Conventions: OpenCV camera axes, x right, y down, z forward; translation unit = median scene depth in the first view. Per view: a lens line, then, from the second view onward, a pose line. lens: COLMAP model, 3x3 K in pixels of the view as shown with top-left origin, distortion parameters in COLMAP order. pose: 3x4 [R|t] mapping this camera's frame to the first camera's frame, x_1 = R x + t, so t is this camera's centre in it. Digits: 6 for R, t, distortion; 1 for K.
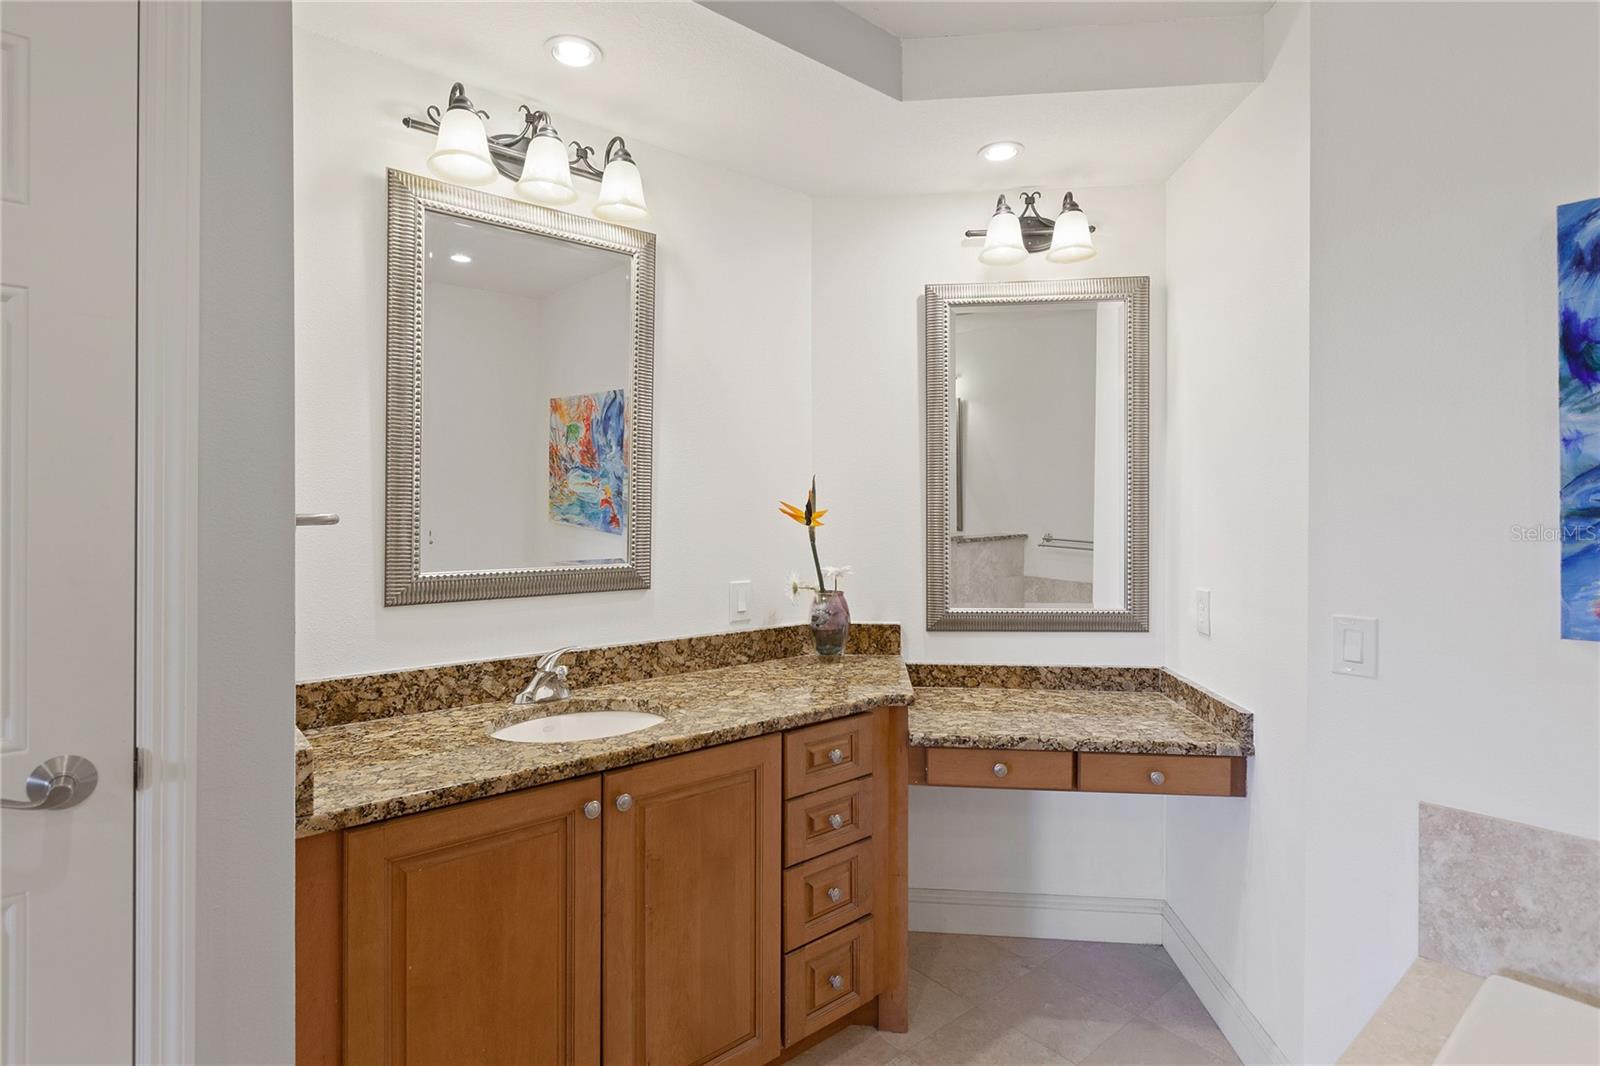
lens RADIAL K [[784.5, 0, 794.5], [0, 784.5, 511.8], [0, 0, 1]] dist [-0.003697, -0.001203]
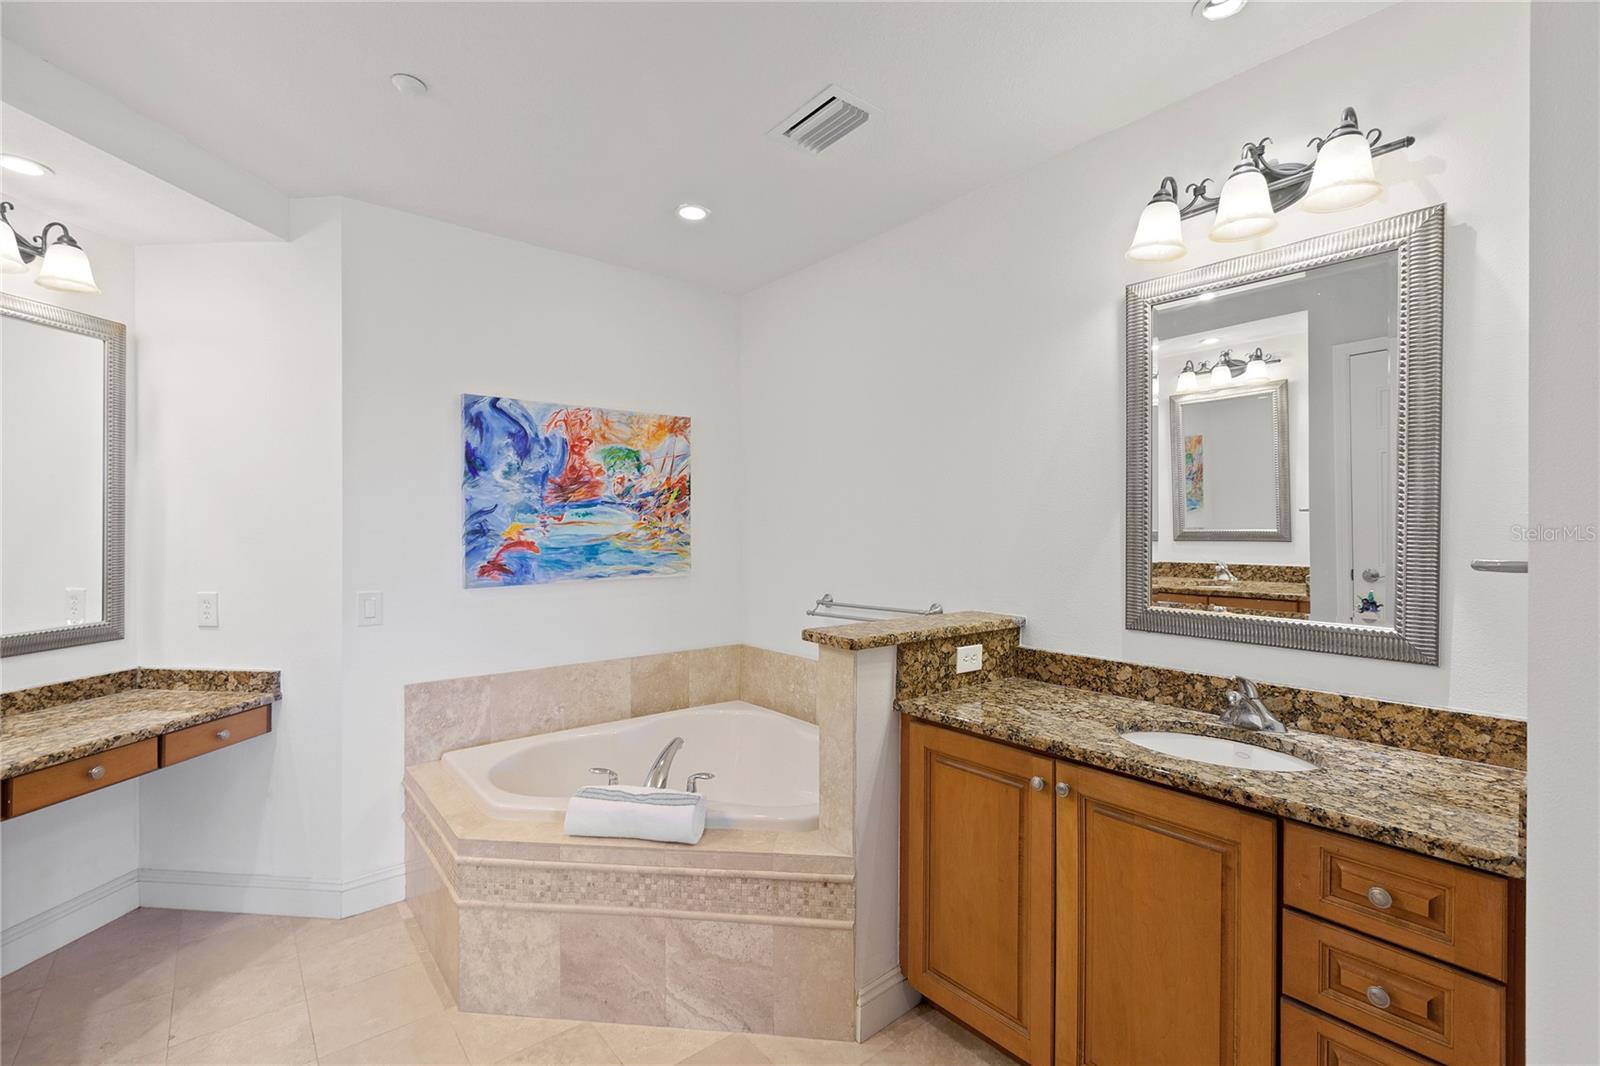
lens RADIAL K [[710.1, 0, 801.5], [0, 710.1, 530.9], [0, 0, 1]] dist [0.003472, -0.001859]
pose [[0.010341, -0.006864, 0.999923, -0.718569], [0.000888, 0.999976, 0.006855, -0.010661], [-0.999946, 0.000817, 0.010346, 0.015825]]
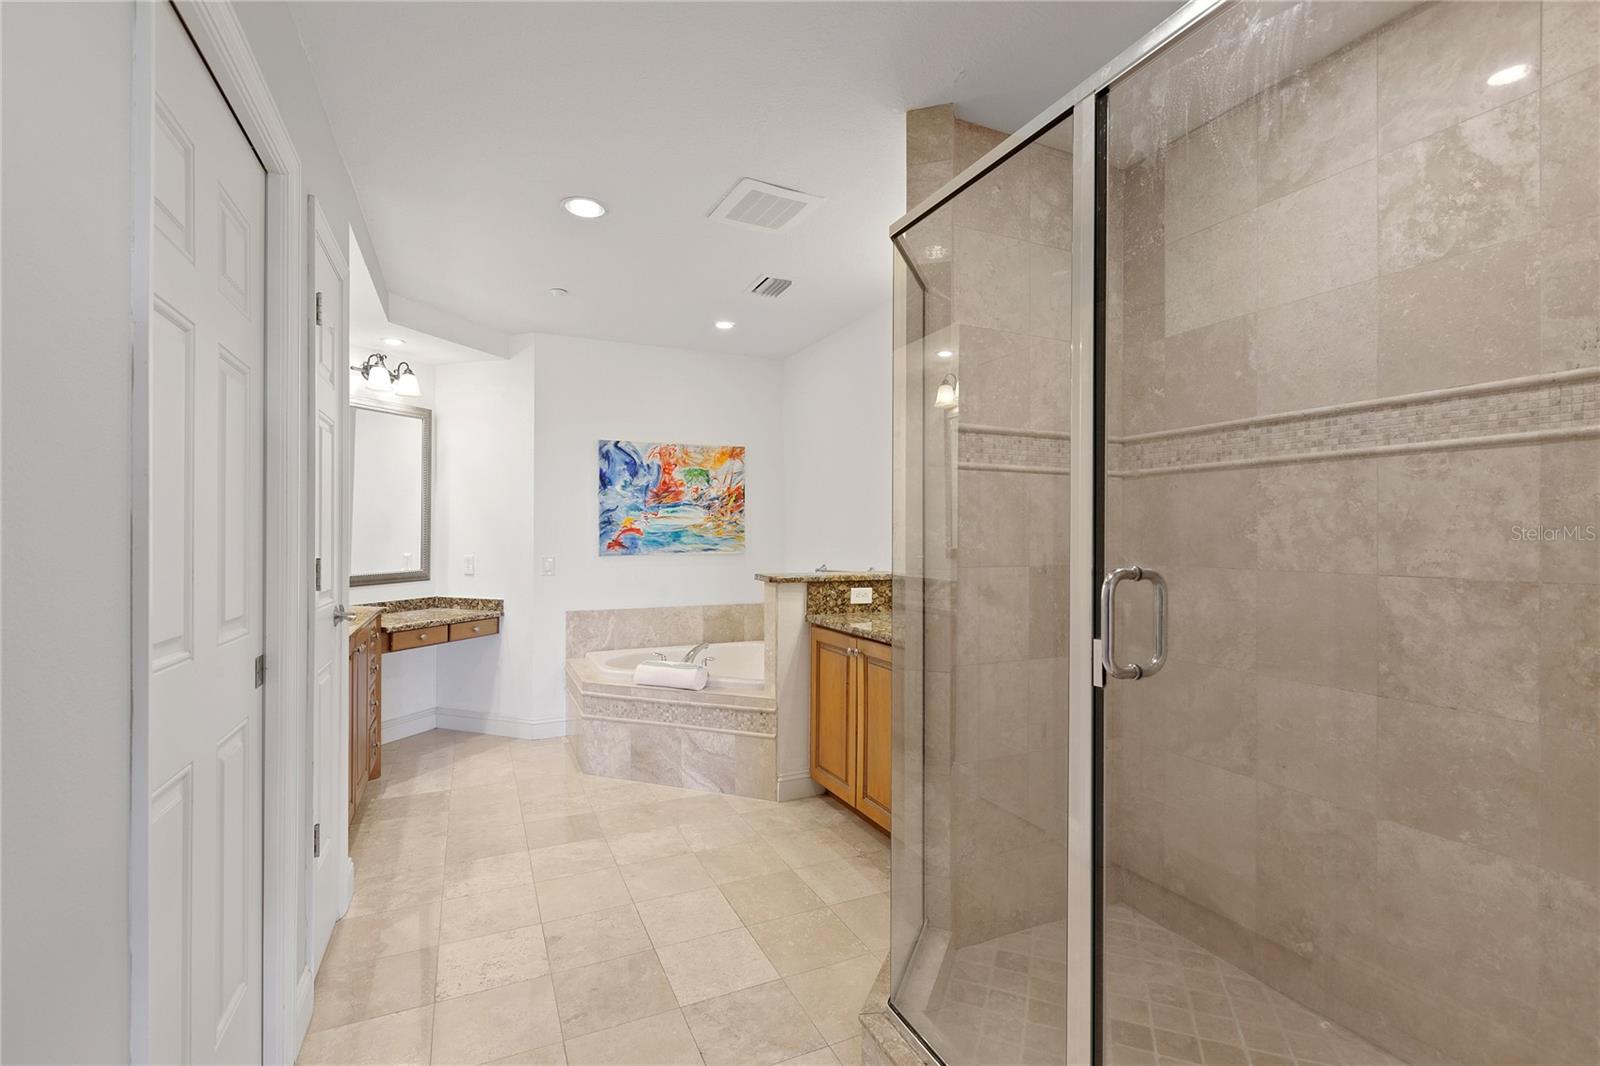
lens RADIAL K [[710.1, 0, 798.9], [0, 710.1, 532.6], [0, 0, 1]] dist [0.003472, -0.001859]
pose [[0.260122, -0.003213, 0.965570, -1.425299], [0.000424, 0.999995, 0.003213, 0.027616], [-0.965576, -0.000426, 0.260122, -0.558024]]
